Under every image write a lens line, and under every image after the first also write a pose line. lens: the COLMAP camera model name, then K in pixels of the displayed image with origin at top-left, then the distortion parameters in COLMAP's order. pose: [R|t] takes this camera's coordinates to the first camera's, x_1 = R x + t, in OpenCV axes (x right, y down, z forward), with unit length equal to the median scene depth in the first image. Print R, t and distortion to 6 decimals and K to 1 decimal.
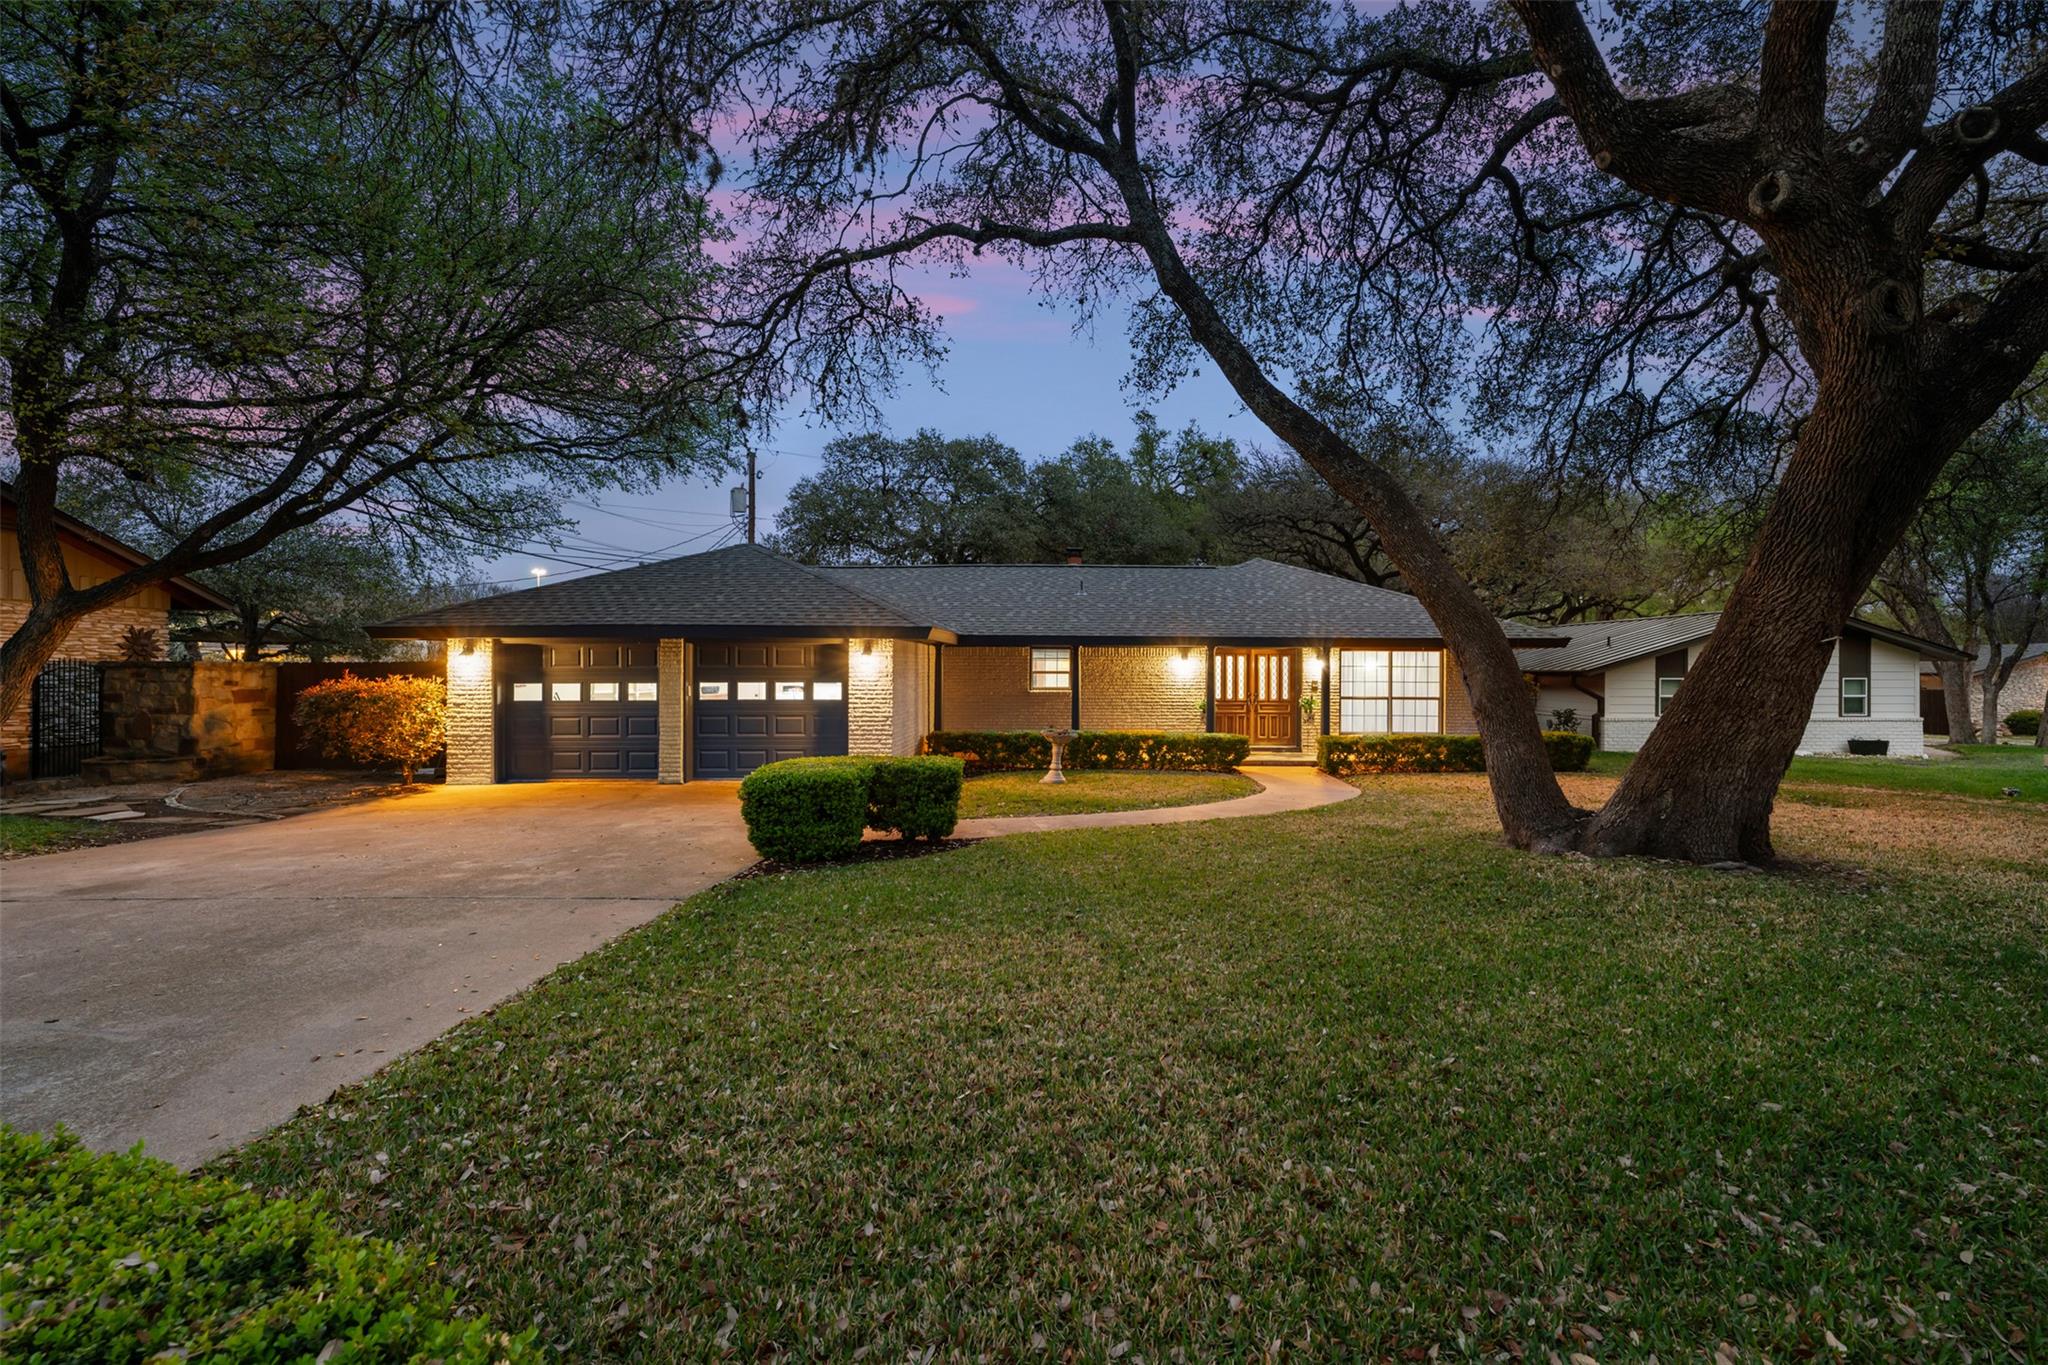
lens RADIAL K [[873.4, 0, 1067.1], [0, 873.4, 661.9], [0, 0, 1]] dist [-0.000741, -0.000009]
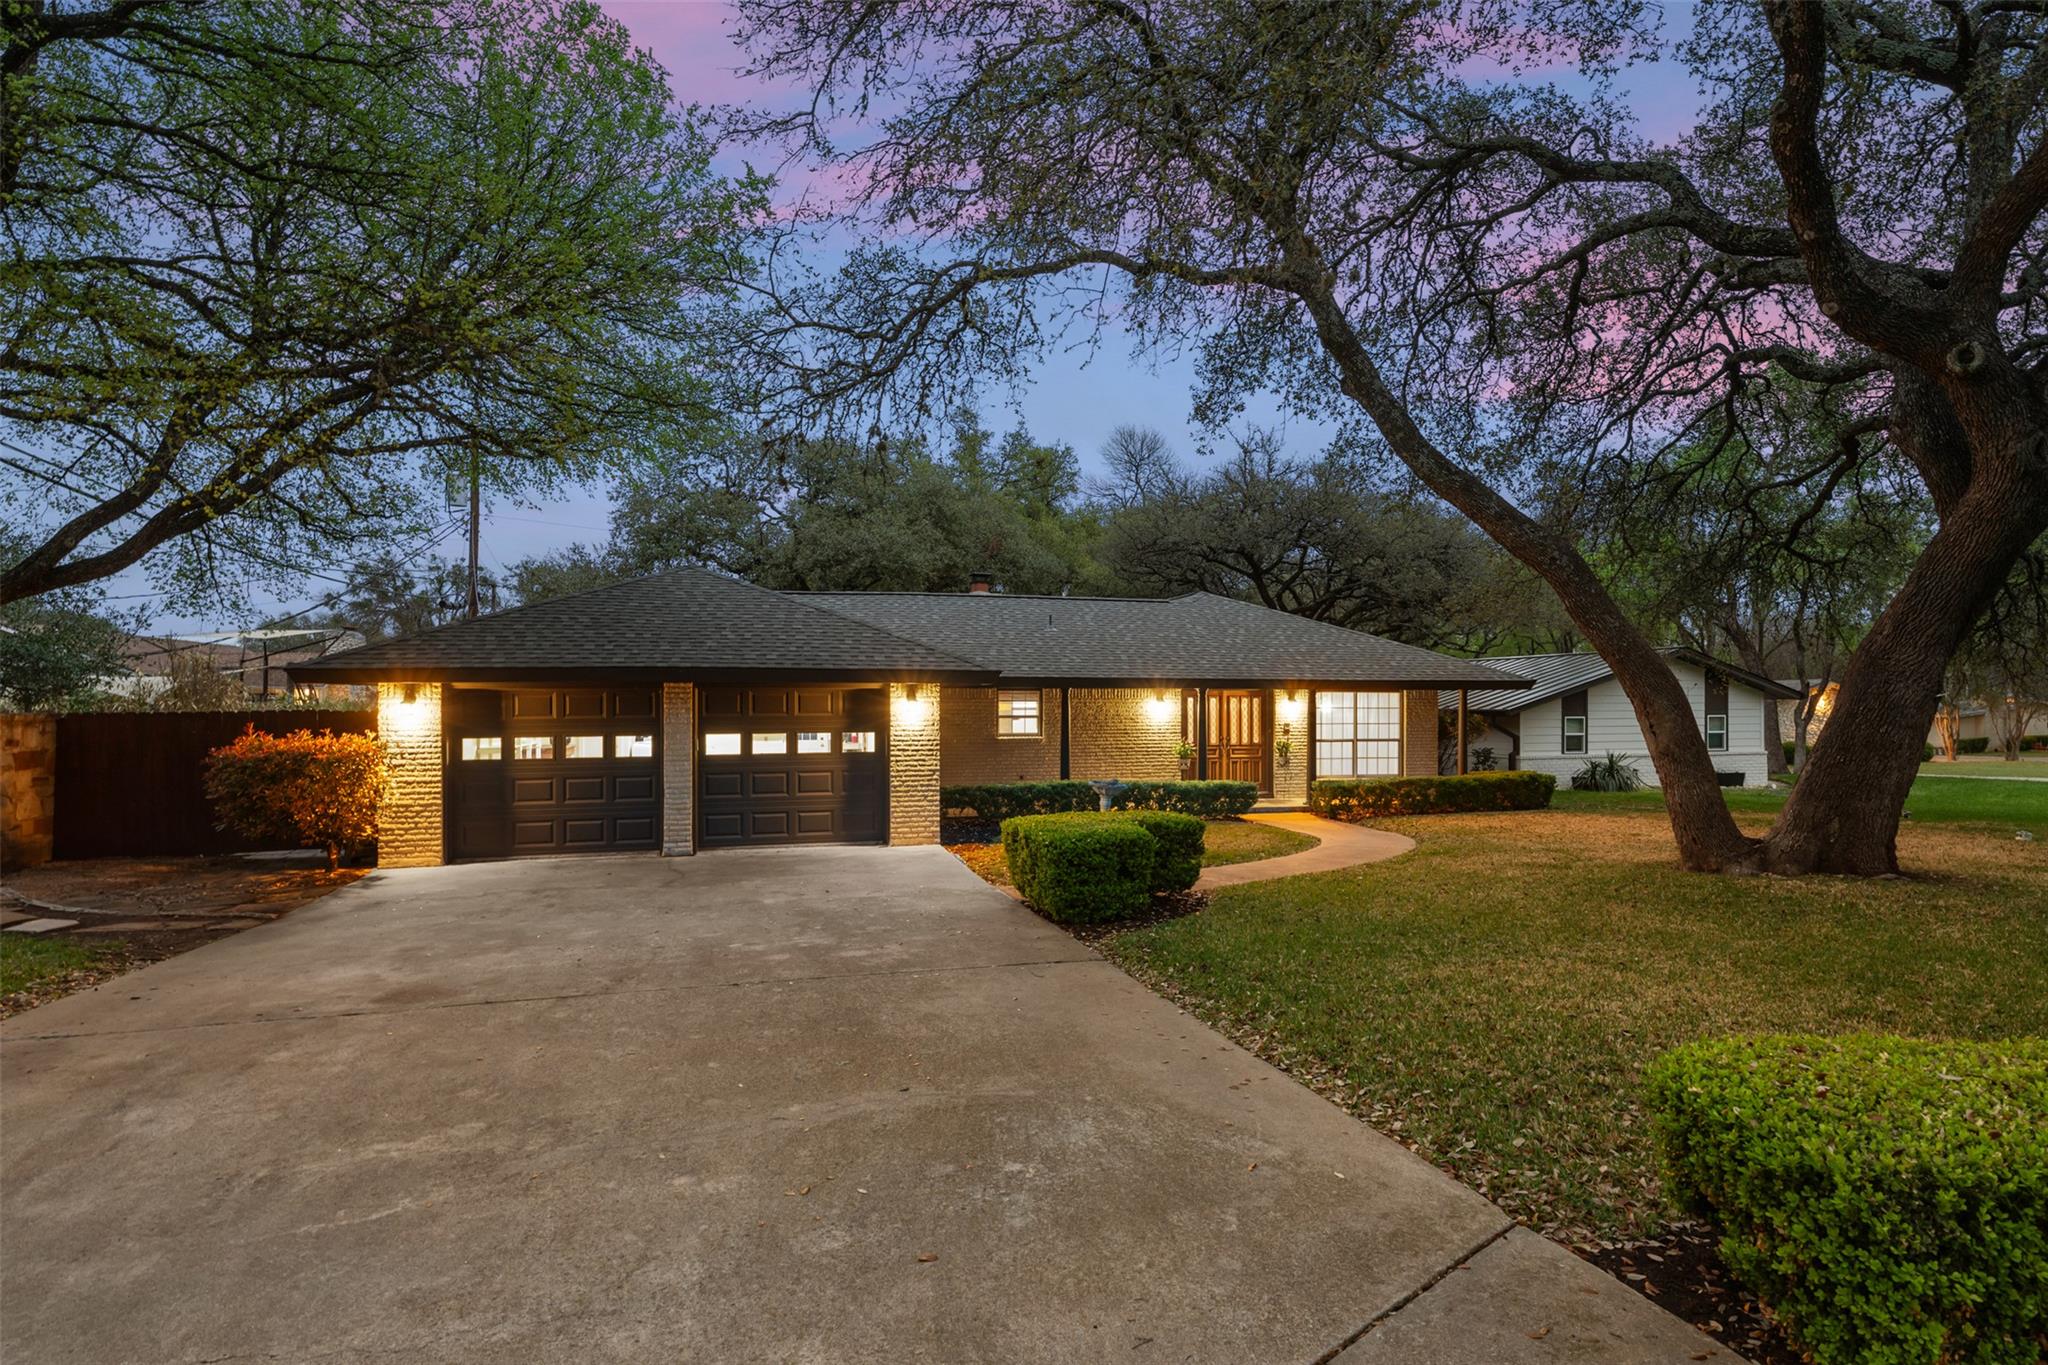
lens RADIAL K [[1049.2, 0, 1042.0], [0, 1049.2, 689.7], [0, 0, 1]] dist [-0.002286, 0.000864]
pose [[0.966774, -0.001272, 0.255630, -0.303582], [0.002731, 0.999982, -0.005353, -0.011061], [-0.255618, 0.005873, 0.966760, -0.052481]]
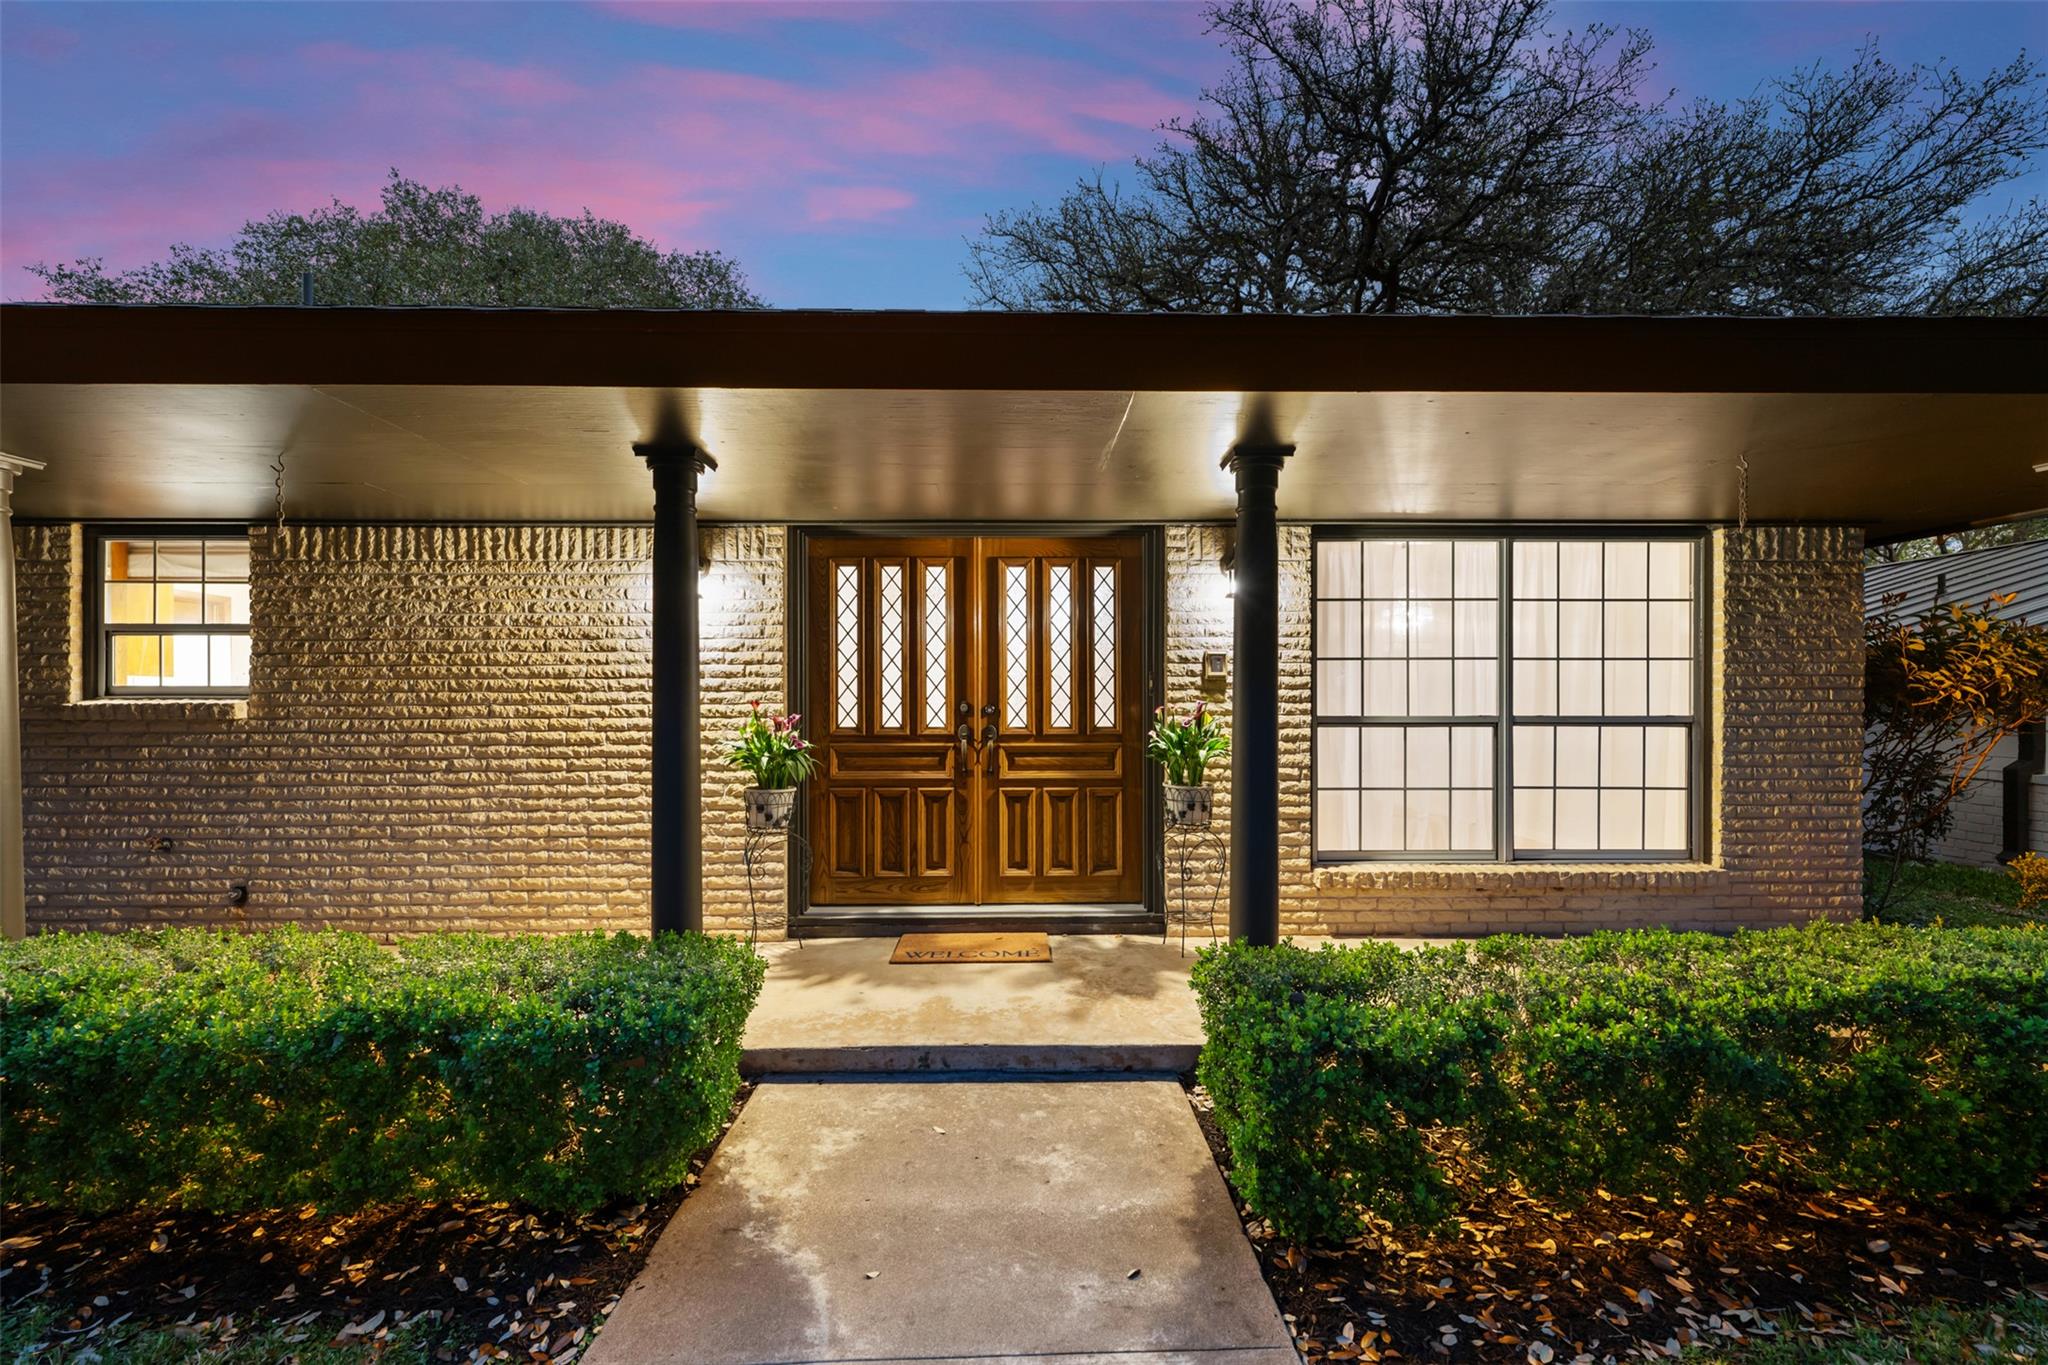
lens RADIAL K [[873.4, 0, 1013.7], [0, 873.4, 686.6], [0, 0, 1]] dist [-0.000741, -0.000009]
pose [[0.999939, -0.007096, 0.008411, 0.249585], [0.007135, 0.999964, -0.004627, 0.035490], [-0.008378, 0.004687, 0.999954, 0.834905]]
